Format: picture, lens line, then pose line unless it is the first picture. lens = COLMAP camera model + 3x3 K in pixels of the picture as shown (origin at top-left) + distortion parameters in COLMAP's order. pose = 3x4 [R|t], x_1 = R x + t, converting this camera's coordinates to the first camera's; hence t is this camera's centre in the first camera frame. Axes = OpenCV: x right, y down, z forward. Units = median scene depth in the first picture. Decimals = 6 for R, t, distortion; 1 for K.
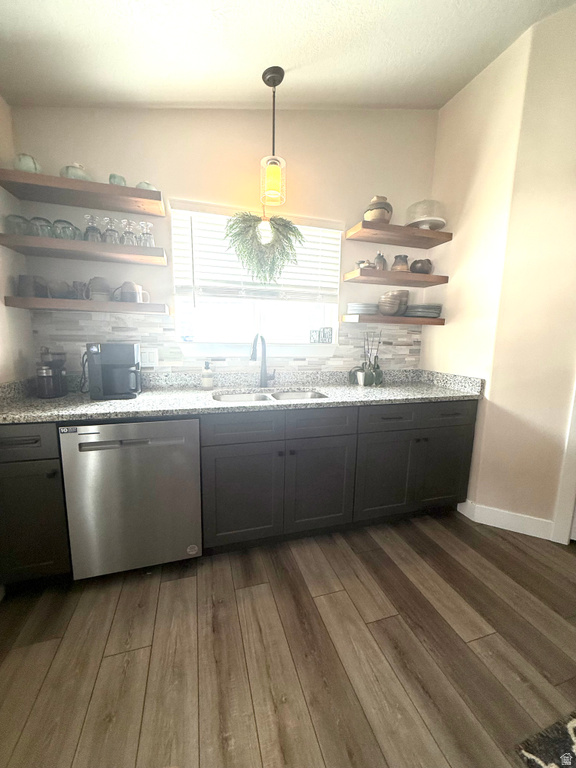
lens RADIAL K [[304.6, 0, 288.9], [0, 304.6, 380.9], [0, 0, 1]] dist [-0.002303, 0.000142]
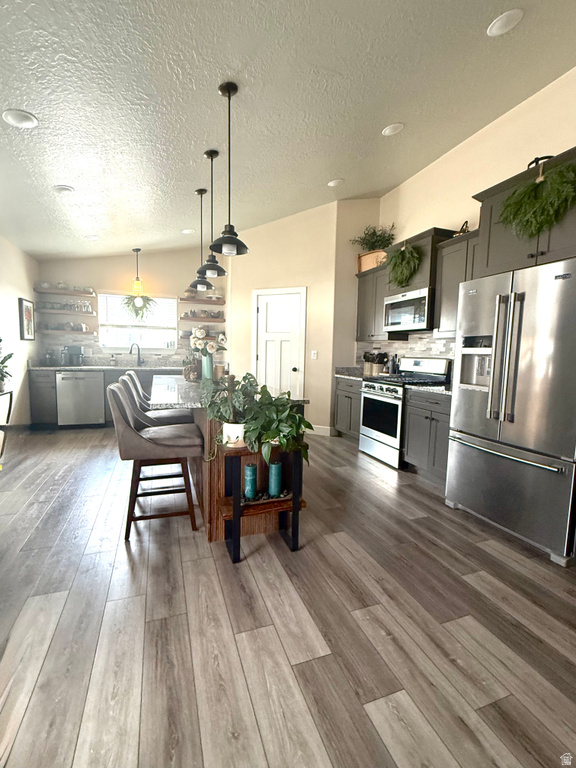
lens RADIAL K [[350.3, 0, 292.6], [0, 350.3, 385.3], [0, 0, 1]] dist [-0.002605, 0.000905]
pose [[0.997670, 0.002689, 0.068171, 0.964815], [-0.000157, 0.999311, -0.037121, 0.281105], [-0.068224, 0.037024, 0.996983, -1.854627]]
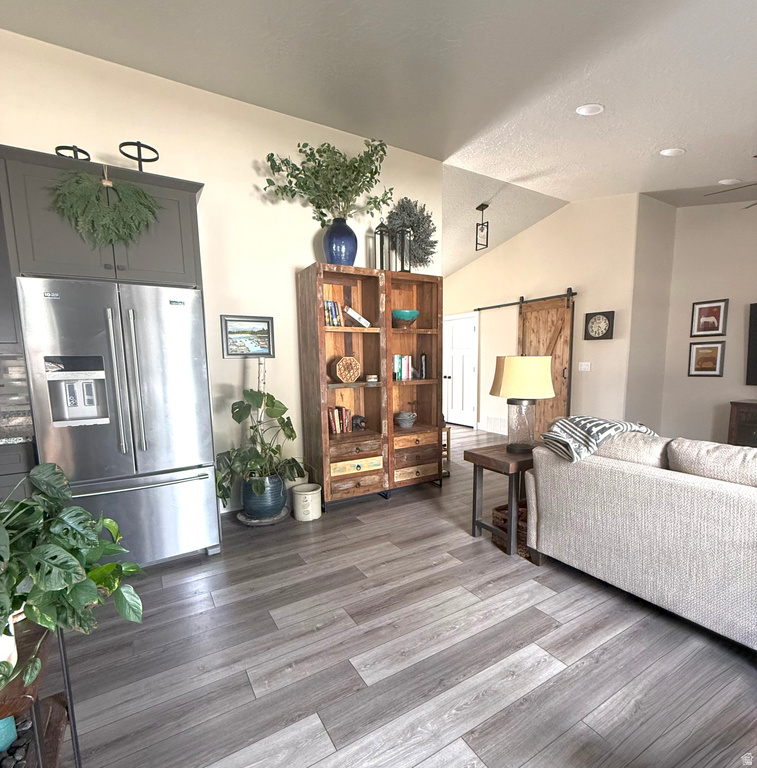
lens RADIAL K [[403.7, 0, 374.9], [0, 403.7, 410.5], [0, 0, 1]] dist [-0.004964, 0.000867]
pose [[-0.238569, -0.128777, 0.962549, 0.424885], [0.148089, 0.974753, 0.167114, 0.141530], [-0.959768, 0.182411, -0.213475, -1.187021]]
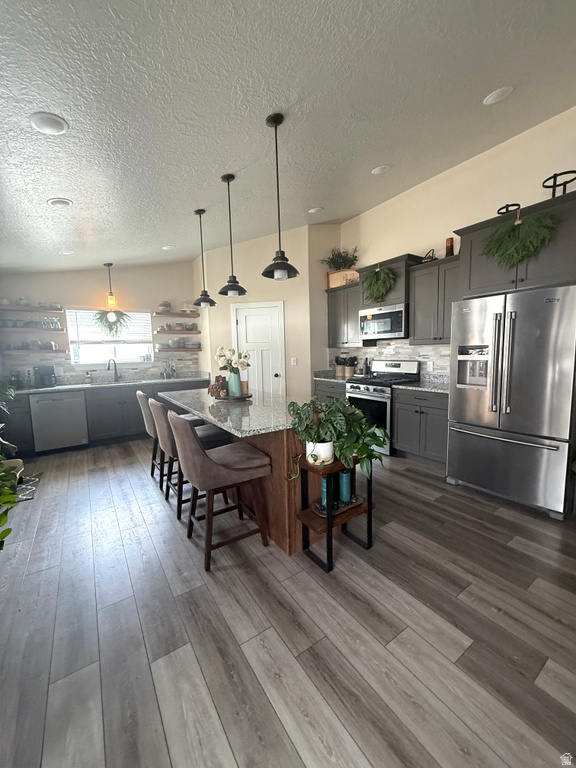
lens RADIAL K [[304.6, 0, 292.2], [0, 304.6, 382.4], [0, 0, 1]] dist [-0.002303, 0.000142]
pose [[0.952254, -0.067465, 0.297759, 0.532614], [0.077131, 0.996804, -0.020816, 0.187984], [-0.295403, 0.042789, 0.954414, -1.704357]]
